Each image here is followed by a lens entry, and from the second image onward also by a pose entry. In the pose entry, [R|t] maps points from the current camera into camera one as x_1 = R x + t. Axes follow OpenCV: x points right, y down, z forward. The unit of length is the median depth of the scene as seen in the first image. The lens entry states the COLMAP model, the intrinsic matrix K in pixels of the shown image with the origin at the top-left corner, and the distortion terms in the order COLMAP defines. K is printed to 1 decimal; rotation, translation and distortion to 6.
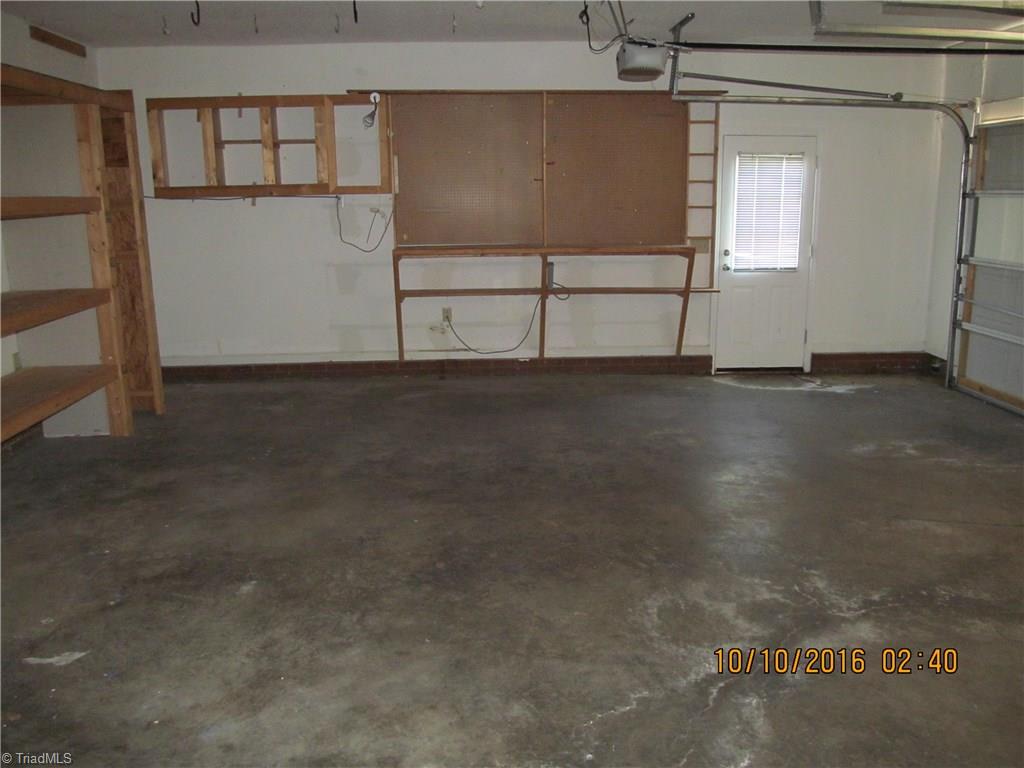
lens RADIAL K [[845.6, 0, 517.7], [0, 845.6, 378.0], [0, 0, 1]] dist [-0.057501, 0.009607]
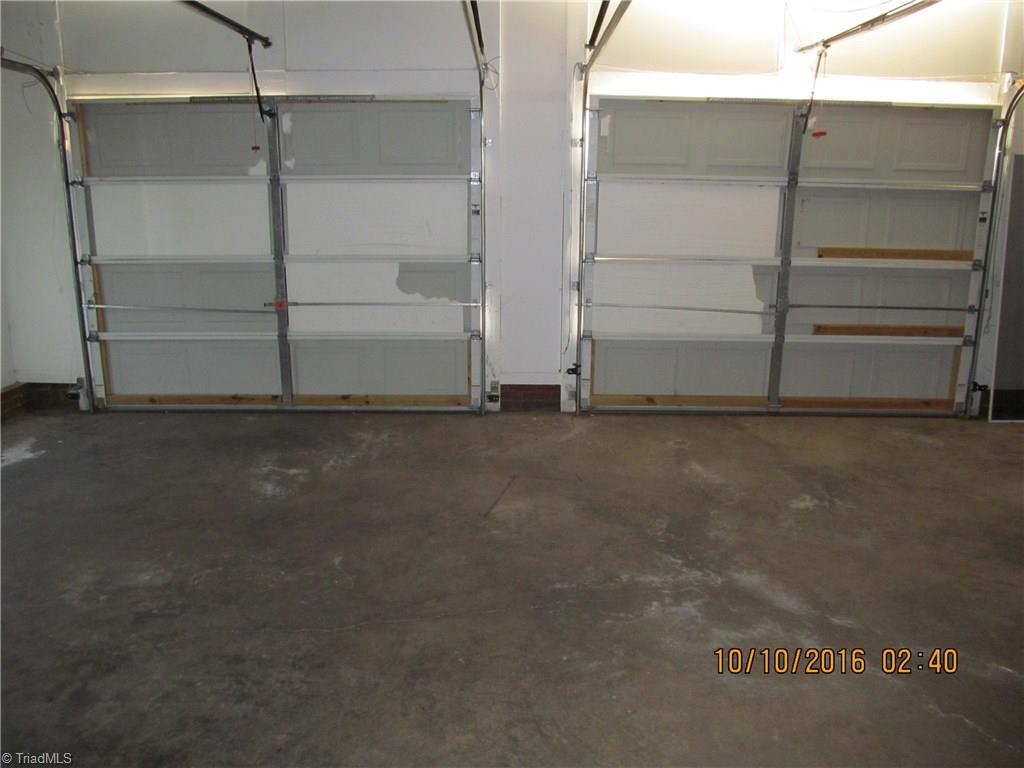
lens RADIAL K [[845.6, 0, 517.7], [0, 845.6, 378.0], [0, 0, 1]] dist [-0.057501, 0.009607]
pose [[0.067090, -0.225011, 0.972044, -0.356408], [0.214240, 0.954763, 0.206224, -0.138734], [-0.974474, 0.194415, 0.112262, 0.642750]]
